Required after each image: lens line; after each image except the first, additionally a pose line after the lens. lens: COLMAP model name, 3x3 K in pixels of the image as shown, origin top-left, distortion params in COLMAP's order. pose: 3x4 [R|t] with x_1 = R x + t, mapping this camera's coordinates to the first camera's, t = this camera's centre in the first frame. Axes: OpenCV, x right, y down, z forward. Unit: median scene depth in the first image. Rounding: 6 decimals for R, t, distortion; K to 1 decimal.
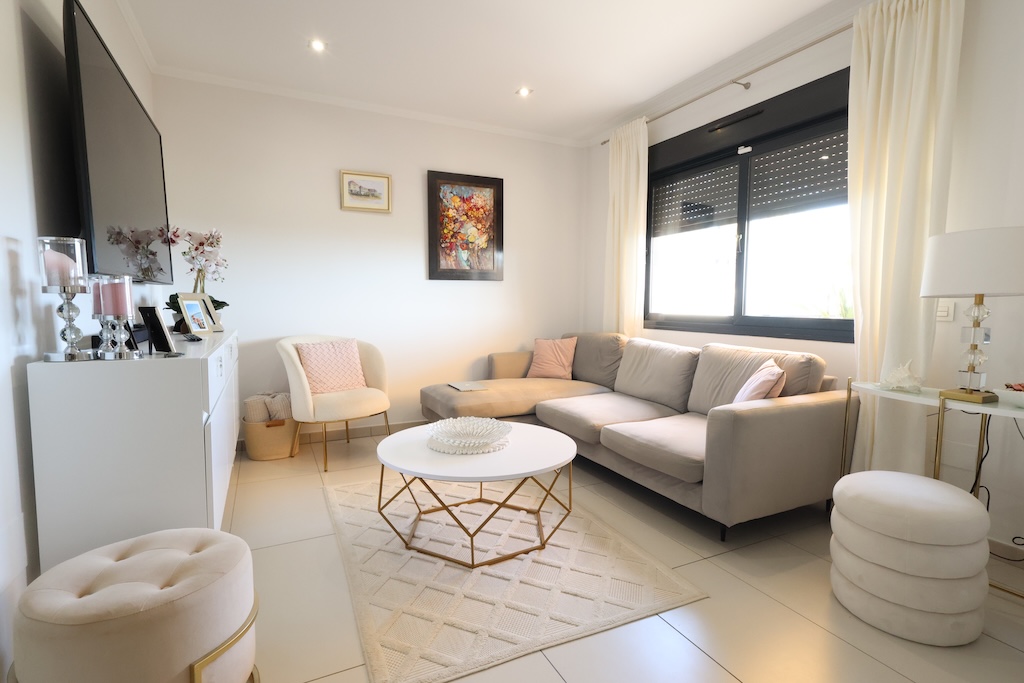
lens RADIAL K [[493.4, 0, 520.0], [0, 493.4, 343.4], [0, 0, 1]] dist [-0.000991, 0.000951]
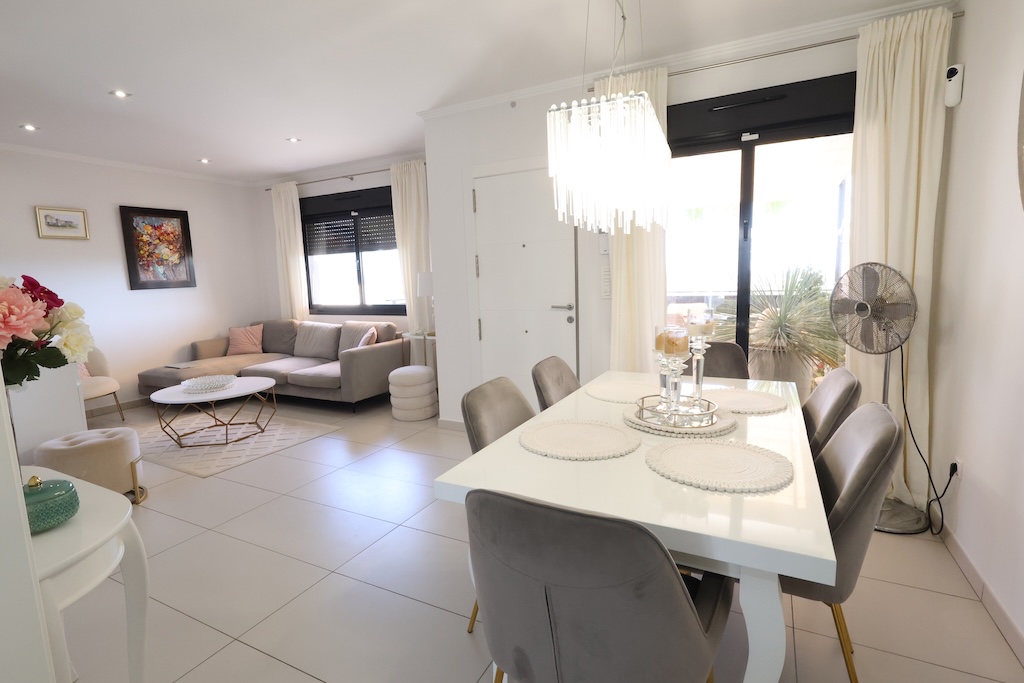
lens RADIAL K [[493.4, 0, 513.6], [0, 493.4, 341.2], [0, 0, 1]] dist [-0.000991, 0.000951]
pose [[0.817284, -0.110659, 0.565511, -0.144504], [0.085409, 0.993811, 0.071035, -0.003323], [-0.569871, -0.009756, 0.821676, -0.822303]]
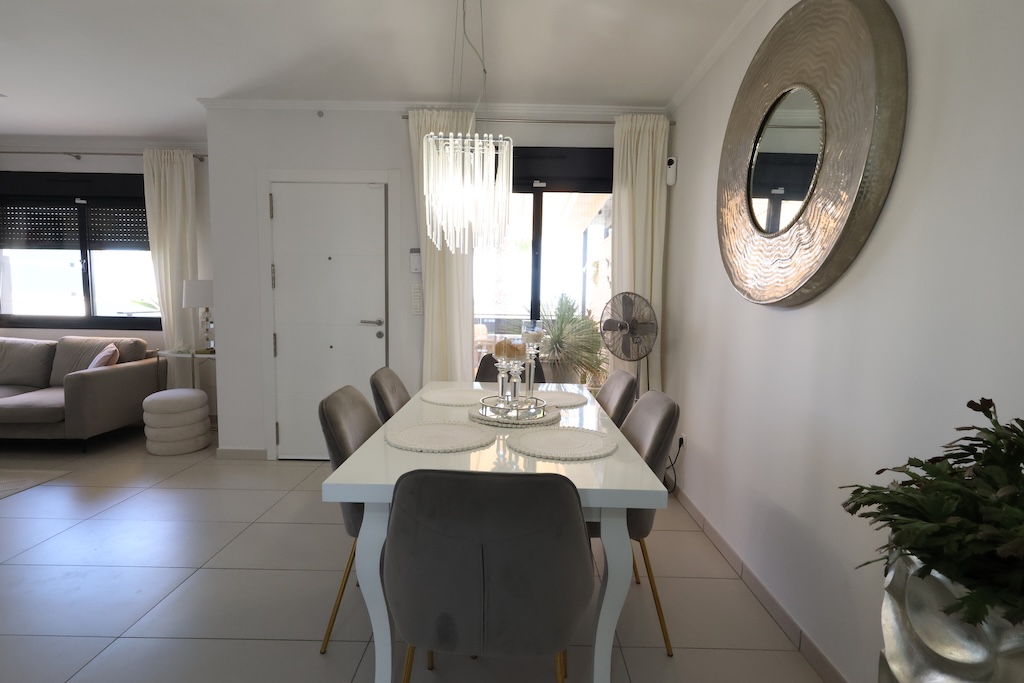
lens RADIAL K [[493.4, 0, 515.8], [0, 493.4, 341.5], [0, 0, 1]] dist [-0.000991, 0.000951]
pose [[0.465665, -0.079117, 0.881417, -0.253005], [0.057663, 0.996592, 0.058991, 0.005214], [-0.883080, 0.023356, 0.468640, -0.778771]]
